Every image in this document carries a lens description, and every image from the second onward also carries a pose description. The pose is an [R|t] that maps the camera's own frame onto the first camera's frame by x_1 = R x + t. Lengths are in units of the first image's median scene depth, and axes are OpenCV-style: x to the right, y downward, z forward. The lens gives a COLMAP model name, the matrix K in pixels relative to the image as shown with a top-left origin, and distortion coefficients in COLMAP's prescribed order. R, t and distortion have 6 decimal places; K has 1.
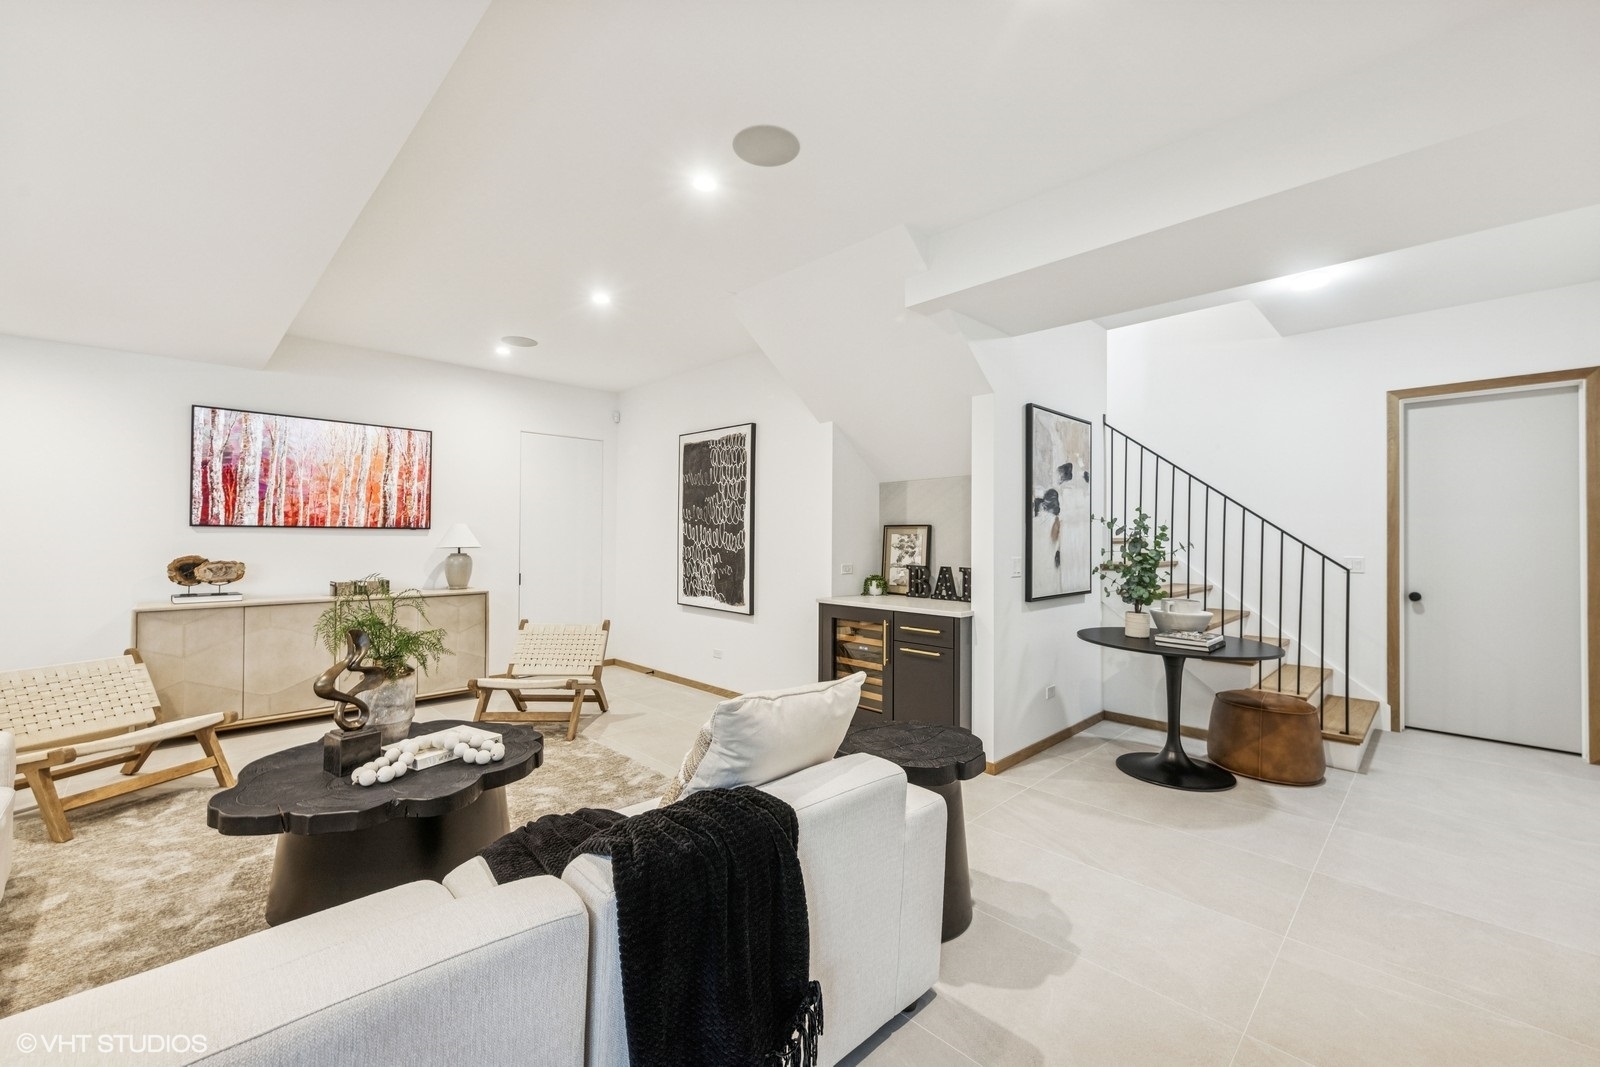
lens RADIAL K [[657.0, 0, 799.8], [0, 657.0, 535.6], [0, 0, 1]] dist [0.017832, -0.000308]
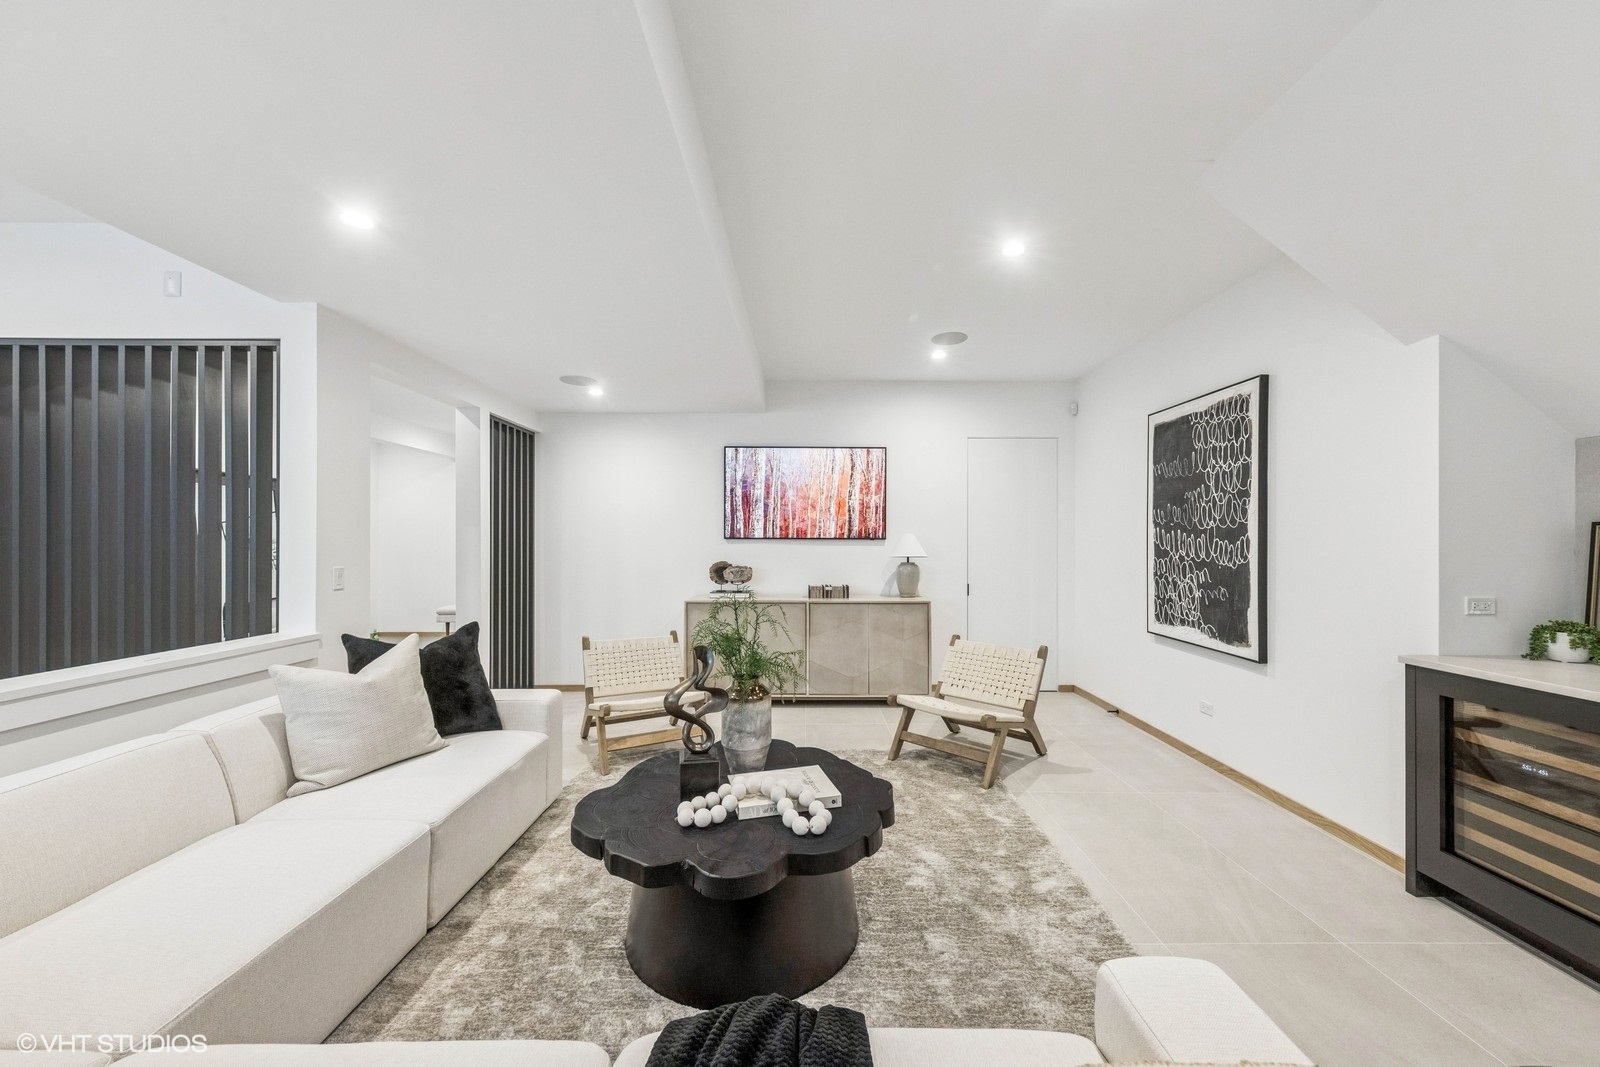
lens RADIAL K [[583.0, 0, 815.5], [0, 583.0, 542.9], [0, 0, 1]] dist [0.003736, -0.000428]
pose [[0.722662, -0.006037, -0.691175, 0.010051], [0.003786, 0.999981, -0.004777, 0.000046], [0.691191, 0.000836, 0.722672, 0.274905]]
